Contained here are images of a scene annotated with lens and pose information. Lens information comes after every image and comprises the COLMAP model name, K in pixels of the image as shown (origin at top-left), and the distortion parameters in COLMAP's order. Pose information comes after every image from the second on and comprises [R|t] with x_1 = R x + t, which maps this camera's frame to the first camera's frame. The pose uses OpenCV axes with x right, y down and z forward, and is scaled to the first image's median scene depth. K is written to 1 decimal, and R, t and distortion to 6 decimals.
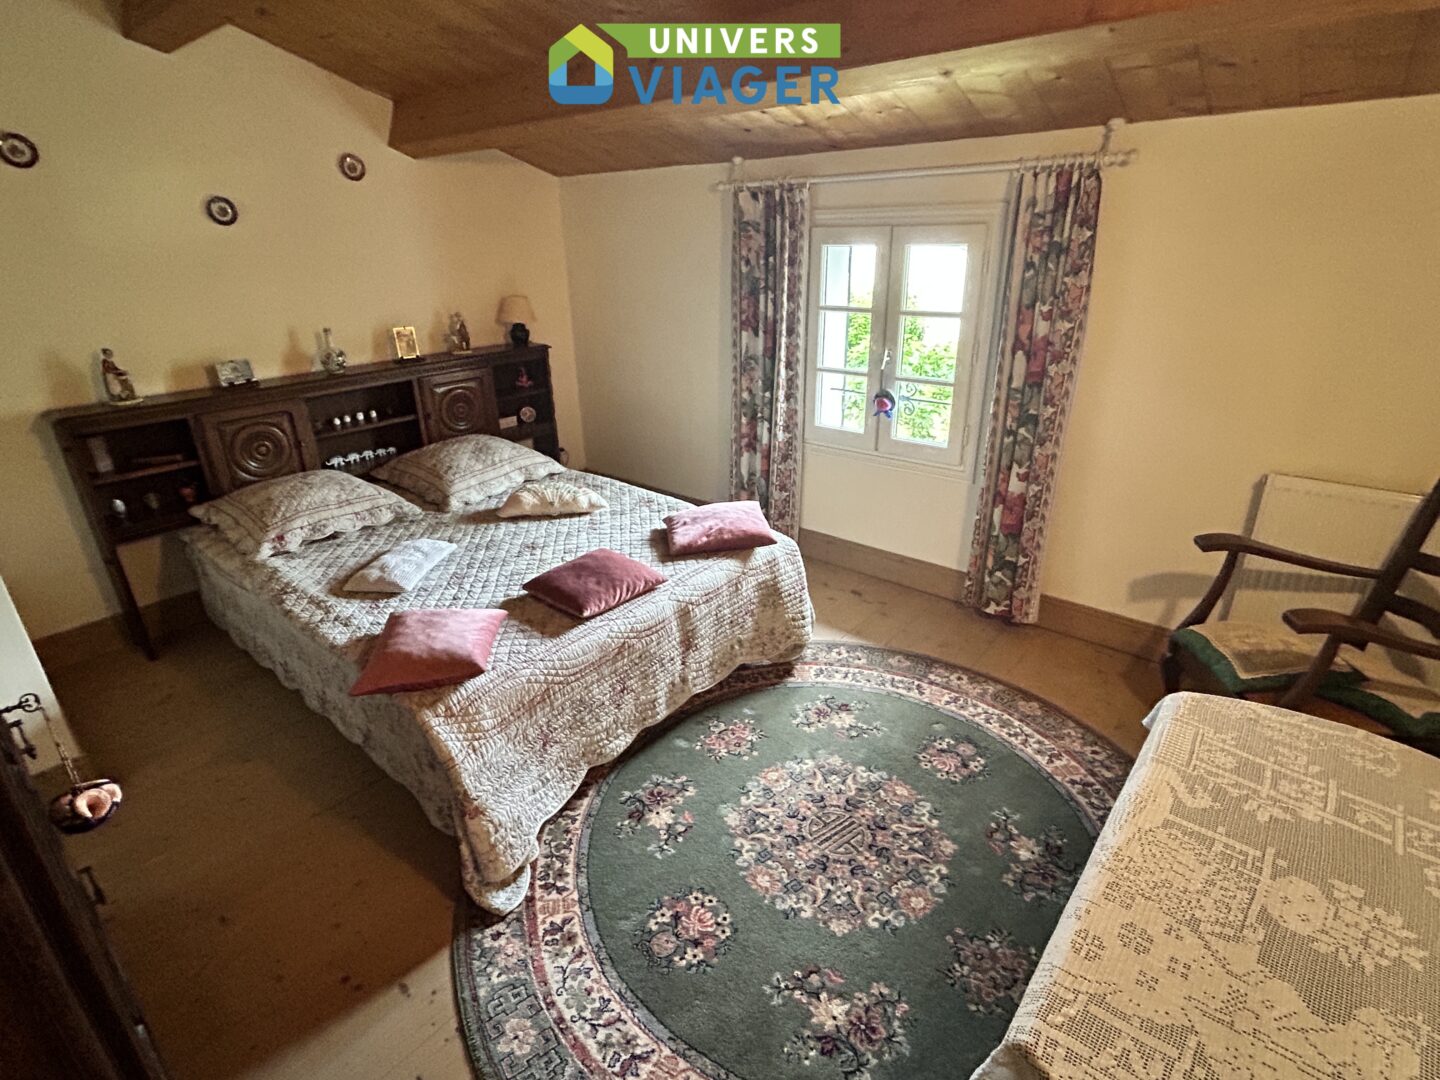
lens RADIAL K [[727.9, 0, 720.0], [0, 727.9, 540.0], [0, 0, 1]] dist [0.001048, 0.000603]
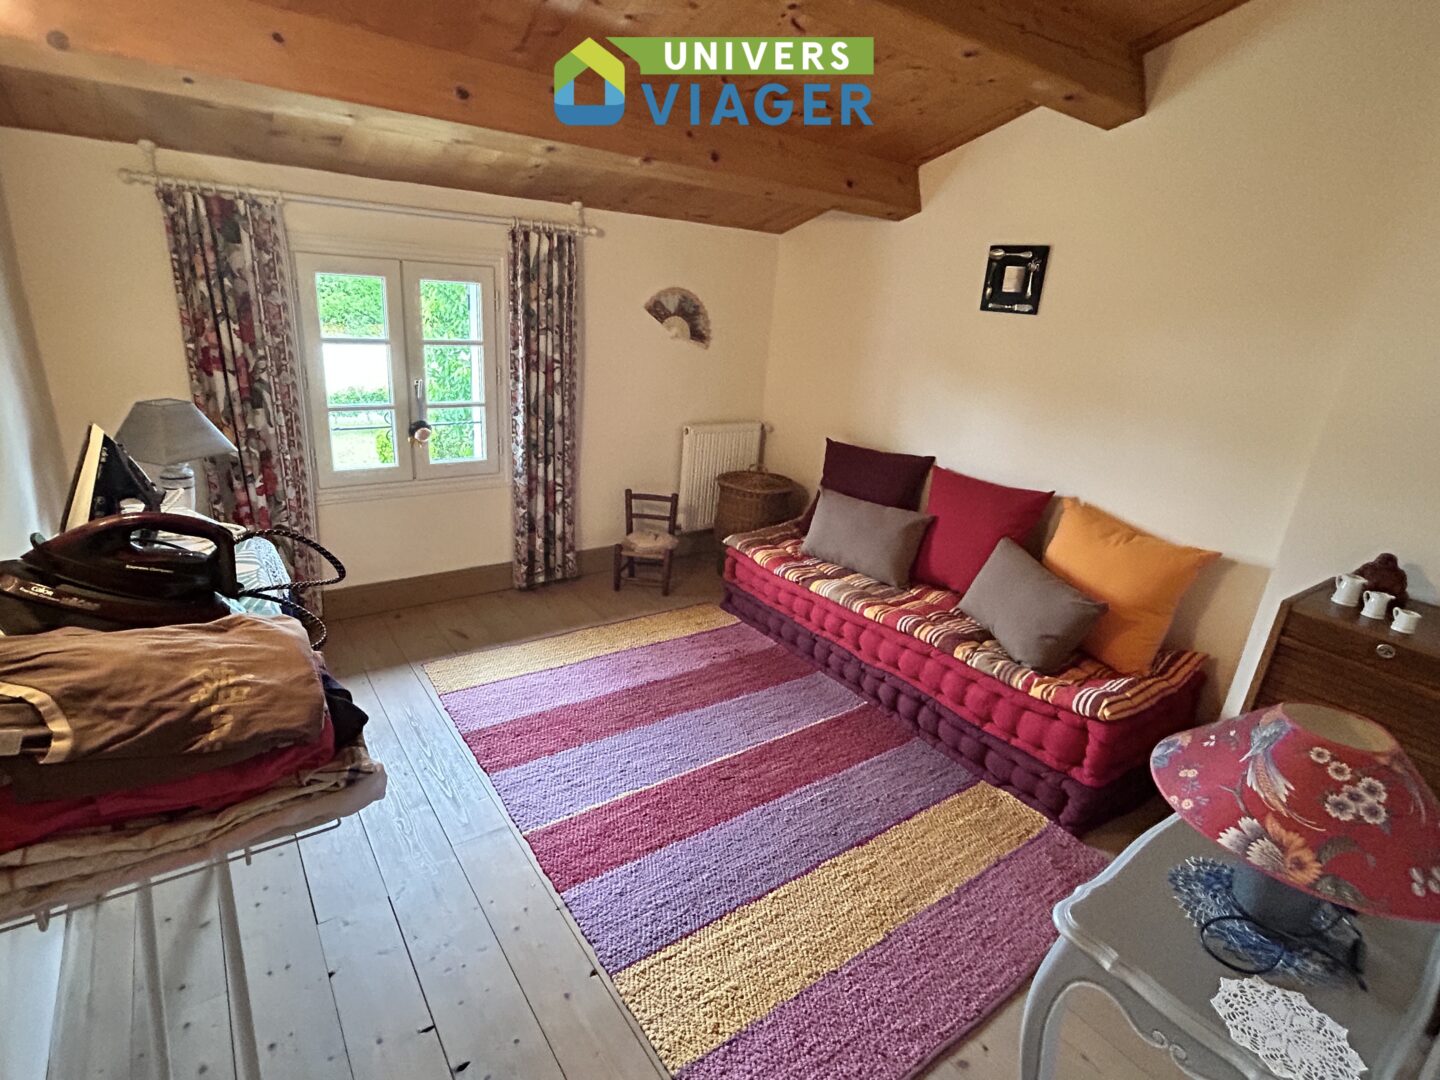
lens RADIAL K [[727.9, 0, 720.0], [0, 727.9, 540.0], [0, 0, 1]] dist [0.001048, 0.000603]
pose [[0.233095, -0.281677, 0.930766, -0.679823], [0.302656, 0.930608, 0.205834, -0.132670], [-0.924157, 0.233723, 0.302171, 0.353394]]
